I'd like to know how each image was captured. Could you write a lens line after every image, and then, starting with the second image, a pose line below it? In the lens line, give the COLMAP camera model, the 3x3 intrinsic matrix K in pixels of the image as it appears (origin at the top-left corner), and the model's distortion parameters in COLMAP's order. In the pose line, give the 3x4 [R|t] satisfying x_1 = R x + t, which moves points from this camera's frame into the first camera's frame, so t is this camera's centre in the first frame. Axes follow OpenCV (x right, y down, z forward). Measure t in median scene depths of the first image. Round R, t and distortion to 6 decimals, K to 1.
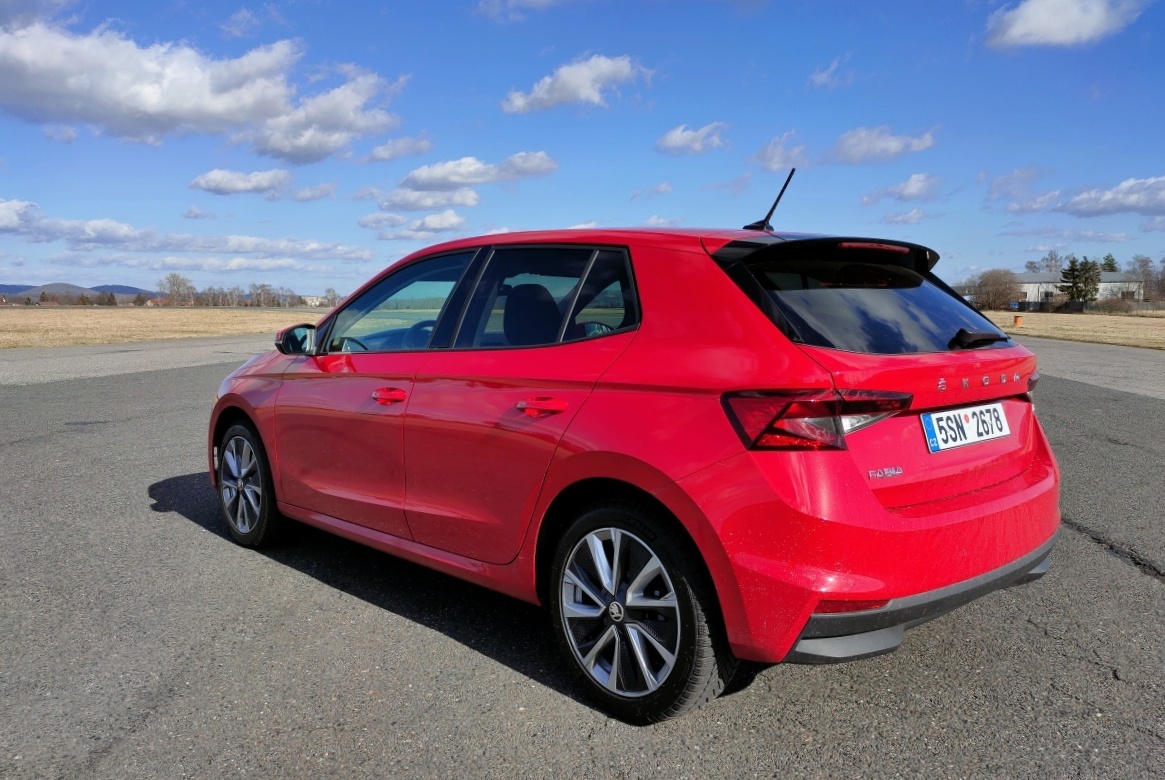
lens RADIAL K [[941.6, 0, 596.2], [0, 941.6, 339.8], [0, 0, 1]] dist [-0.030912, -0.000242]
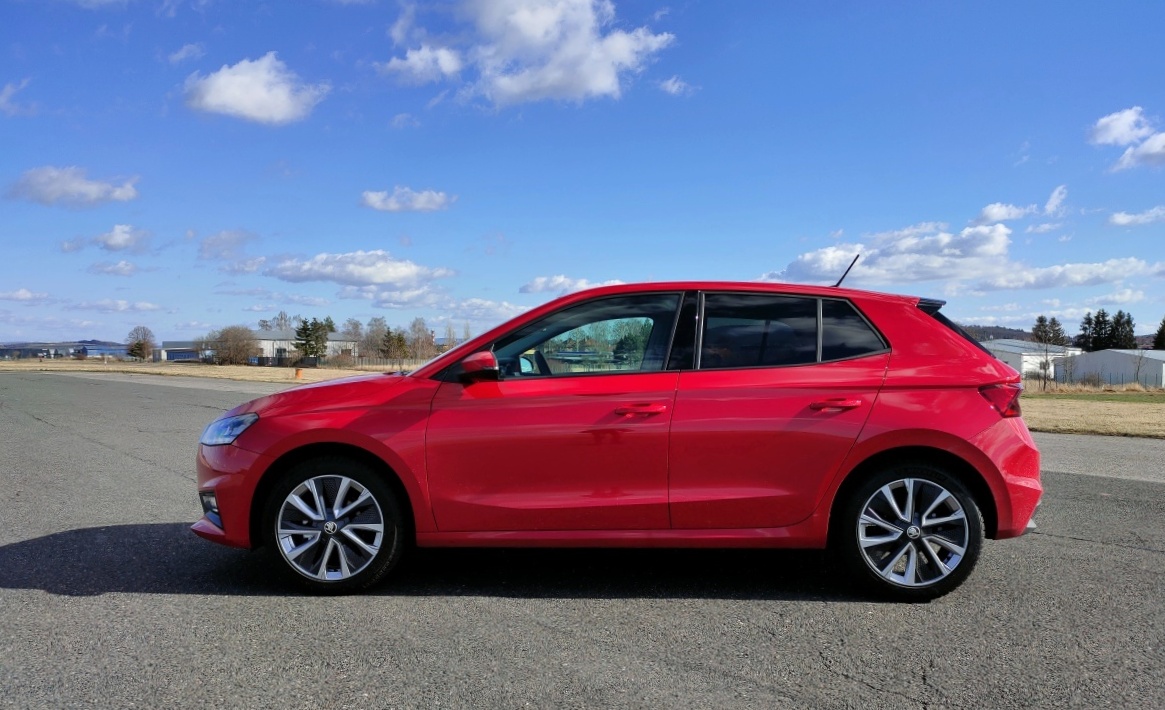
lens RADIAL K [[913.5, 0, 582.6], [0, 913.5, 357.6], [0, 0, 1]] dist [0.069674, -0.012560]
pose [[0.655527, 0.012812, 0.755063, -0.101496], [0.019298, 0.999245, -0.033709, 0.002788], [-0.754925, 0.036668, 0.654785, 0.027100]]
